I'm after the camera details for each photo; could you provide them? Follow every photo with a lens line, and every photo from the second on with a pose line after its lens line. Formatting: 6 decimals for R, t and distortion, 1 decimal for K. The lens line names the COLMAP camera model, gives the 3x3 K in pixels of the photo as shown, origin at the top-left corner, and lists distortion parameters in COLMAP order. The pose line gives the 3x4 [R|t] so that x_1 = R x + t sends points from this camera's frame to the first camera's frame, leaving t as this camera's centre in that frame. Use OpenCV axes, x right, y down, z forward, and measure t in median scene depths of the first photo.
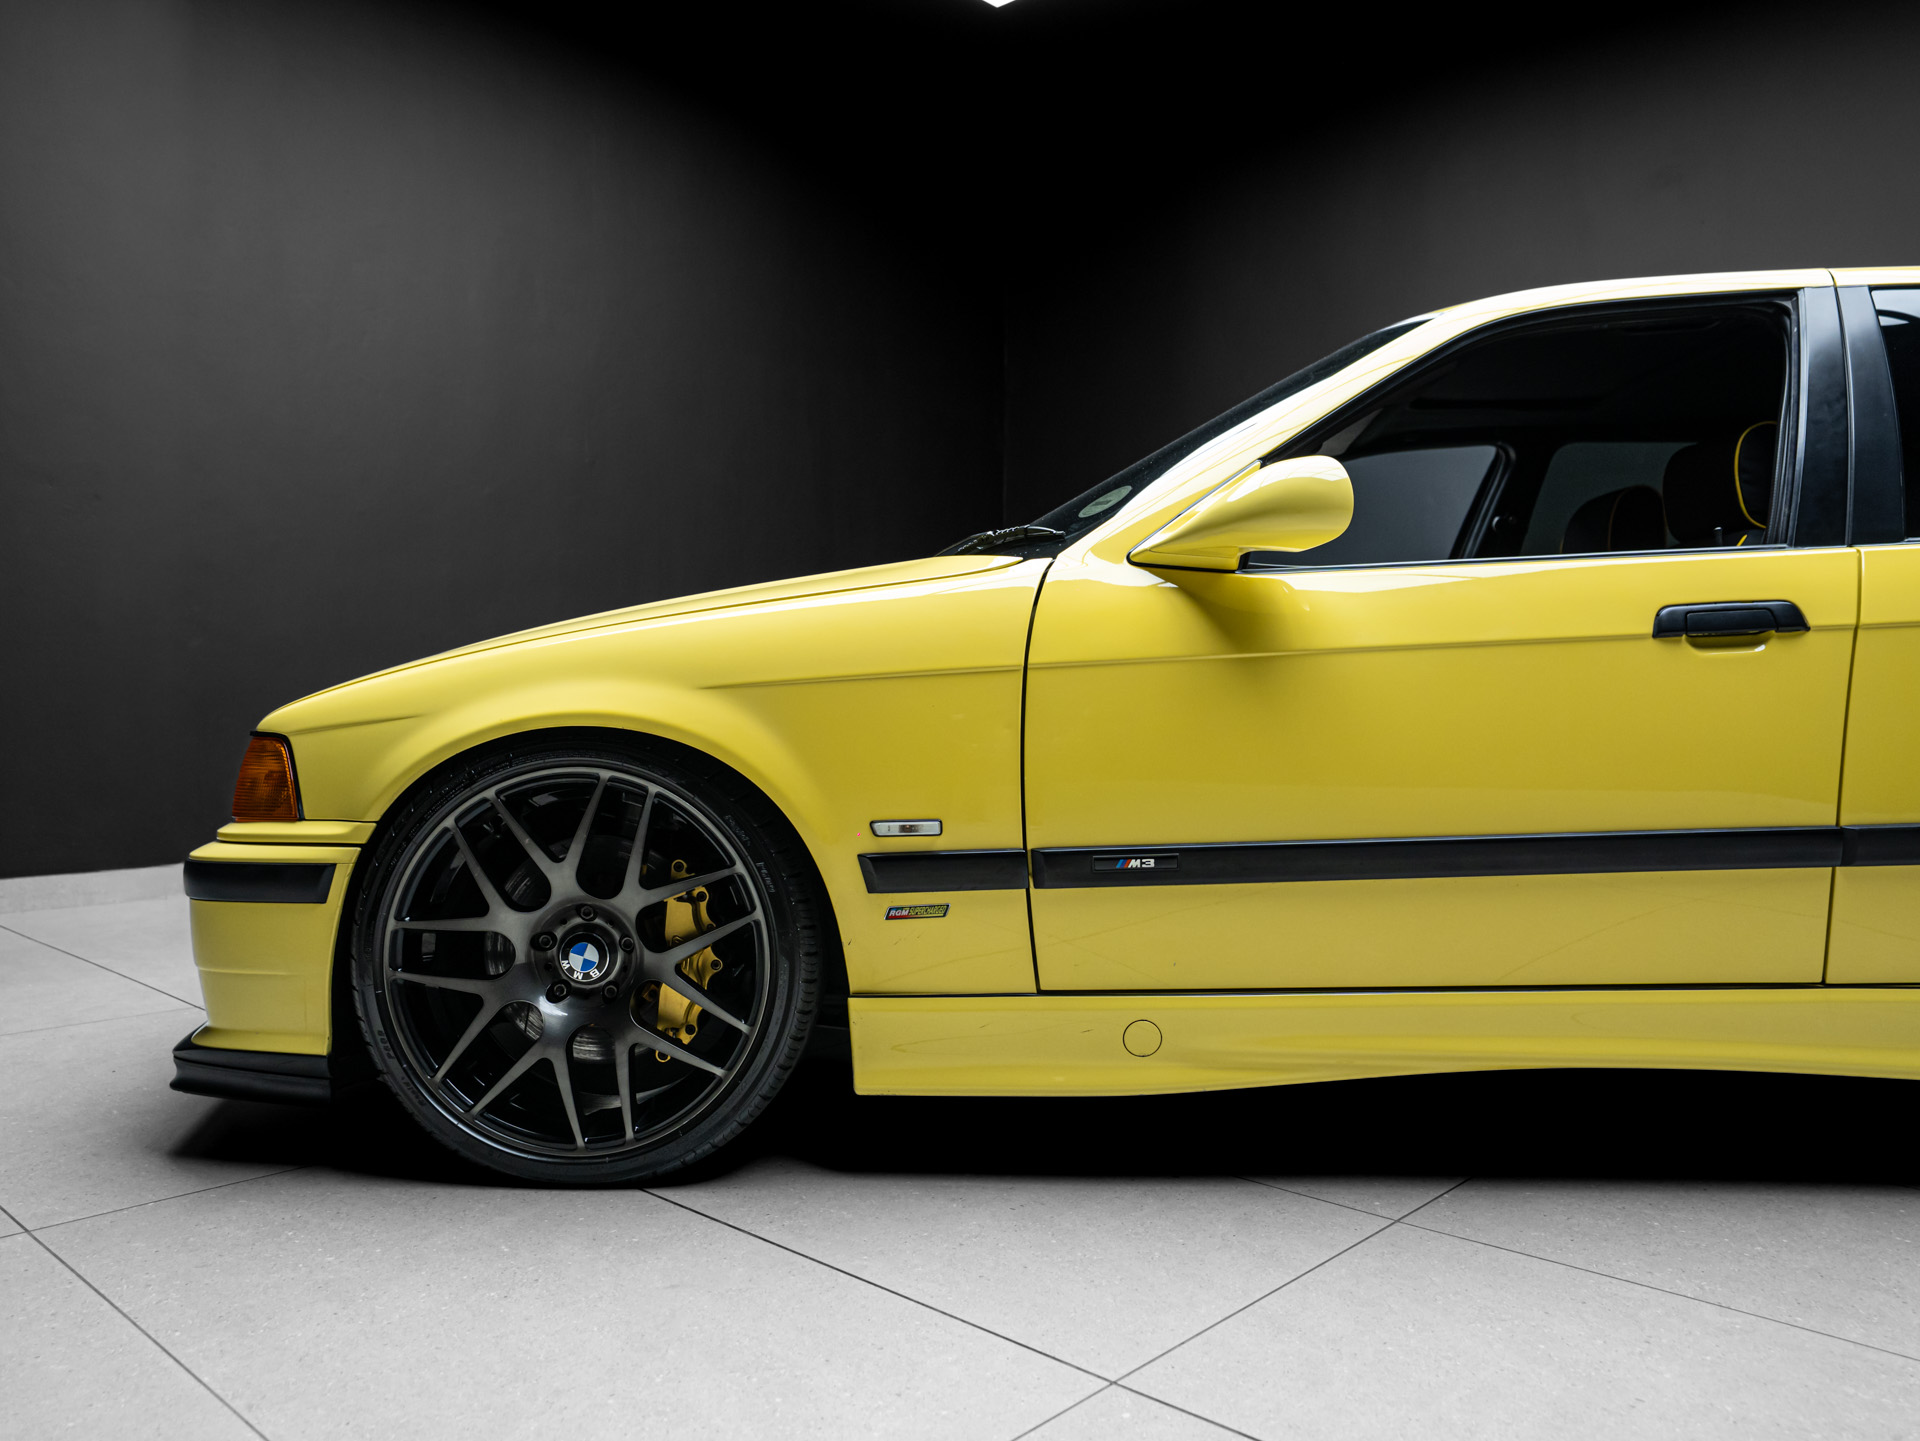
lens RADIAL K [[1432.8, 0, 953.3], [0, 1432.8, 718.4], [0, 0, 1]] dist [-0.020554, 0.057392]
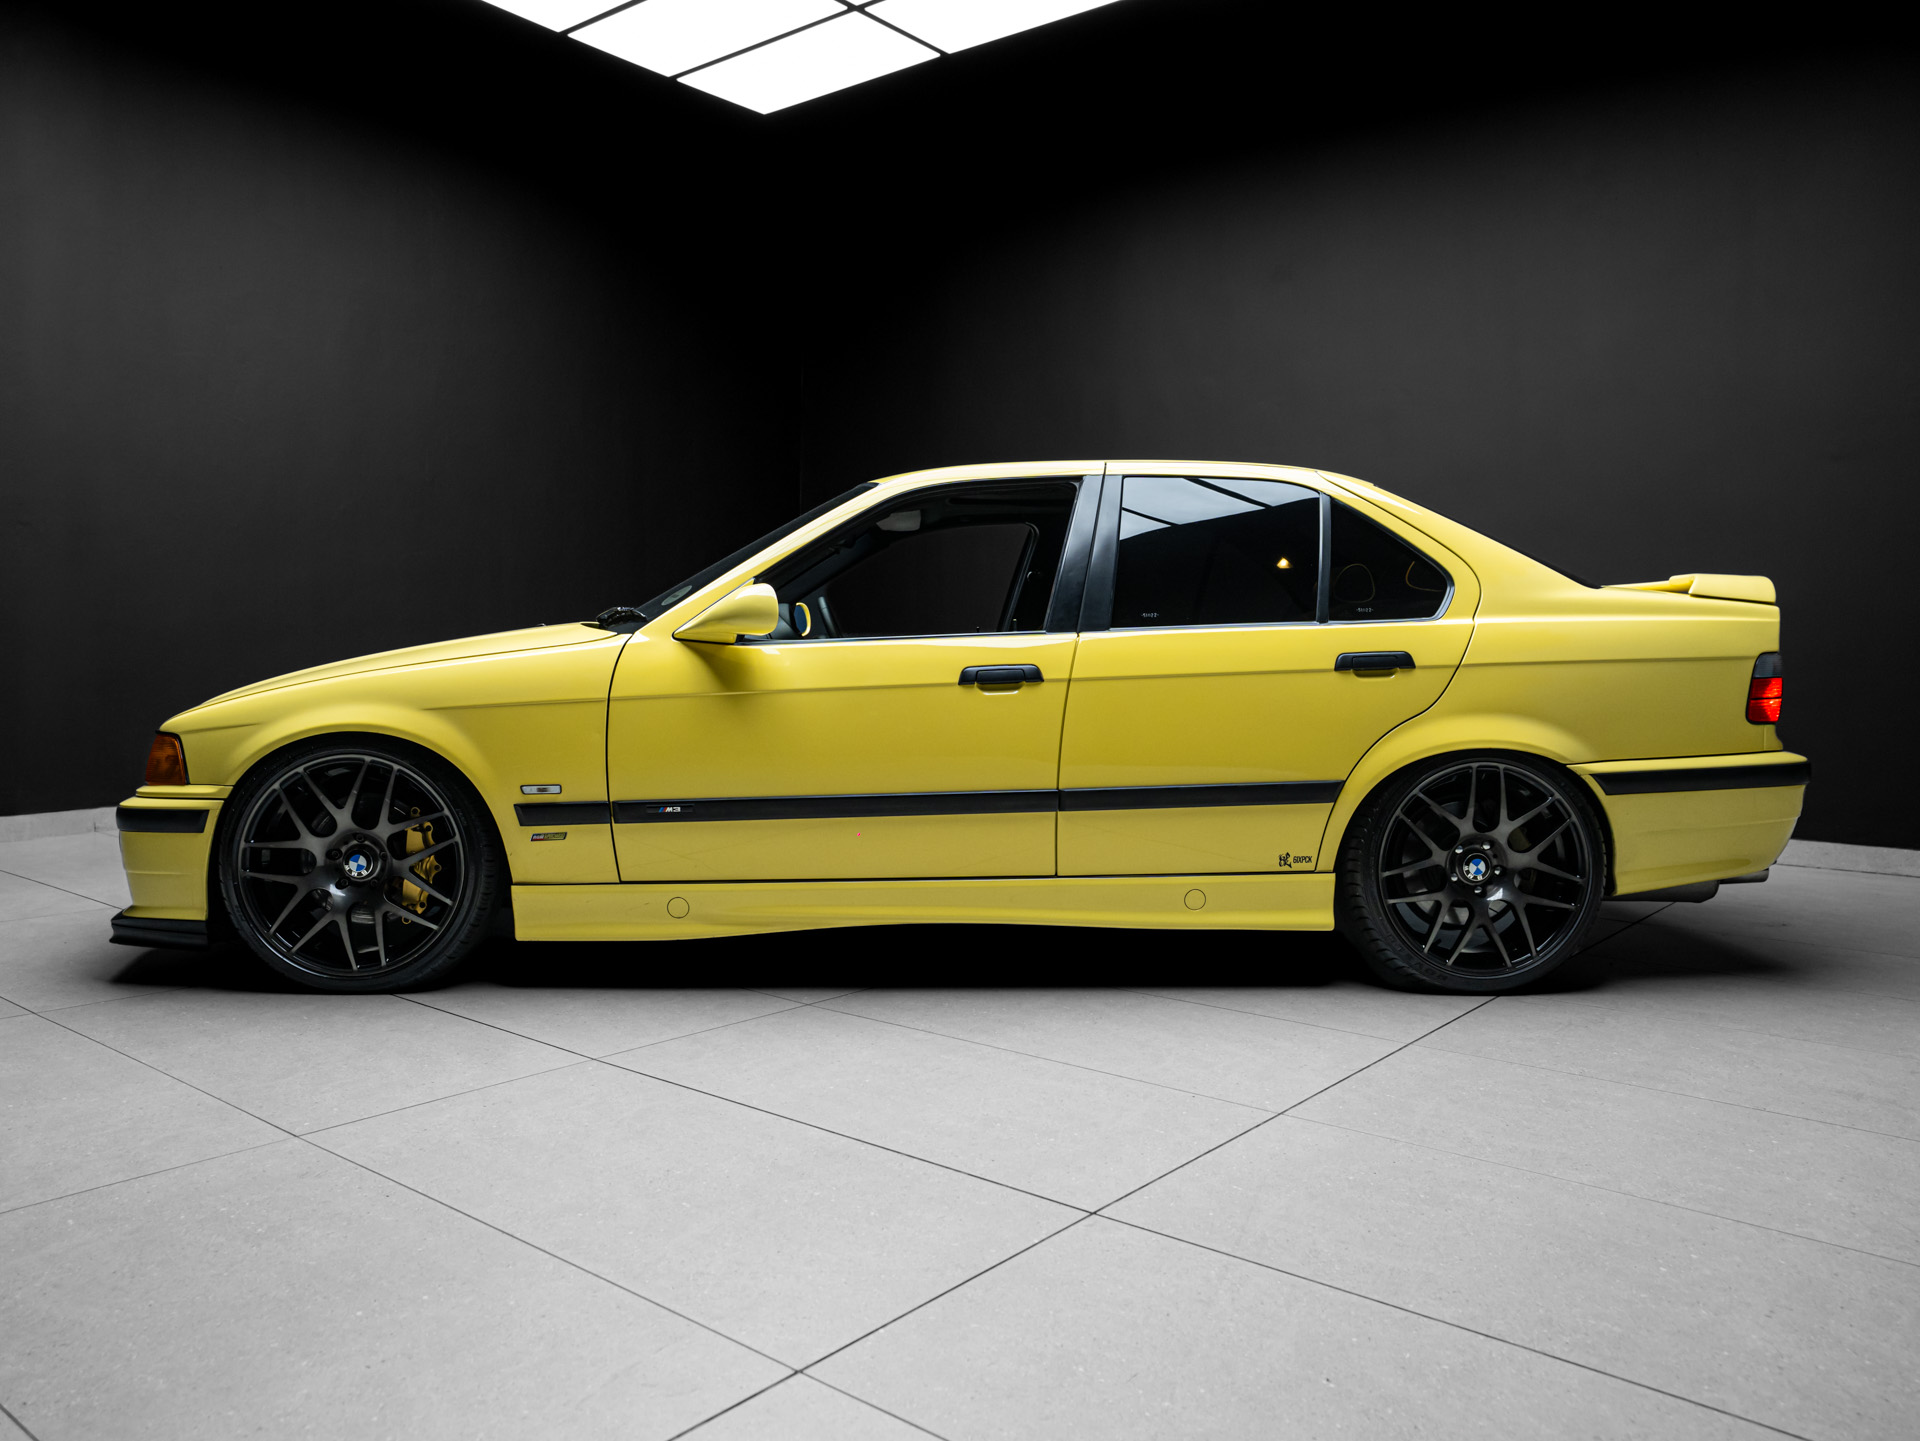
lens RADIAL K [[1432.8, 0, 953.3], [0, 1432.8, 718.4], [0, 0, 1]] dist [-0.020554, 0.057392]
pose [[0.998077, 0.003787, 0.061874, 0.361382], [-0.006249, 0.999194, 0.039653, -0.083469], [-0.061674, -0.039964, 0.997296, -0.781737]]
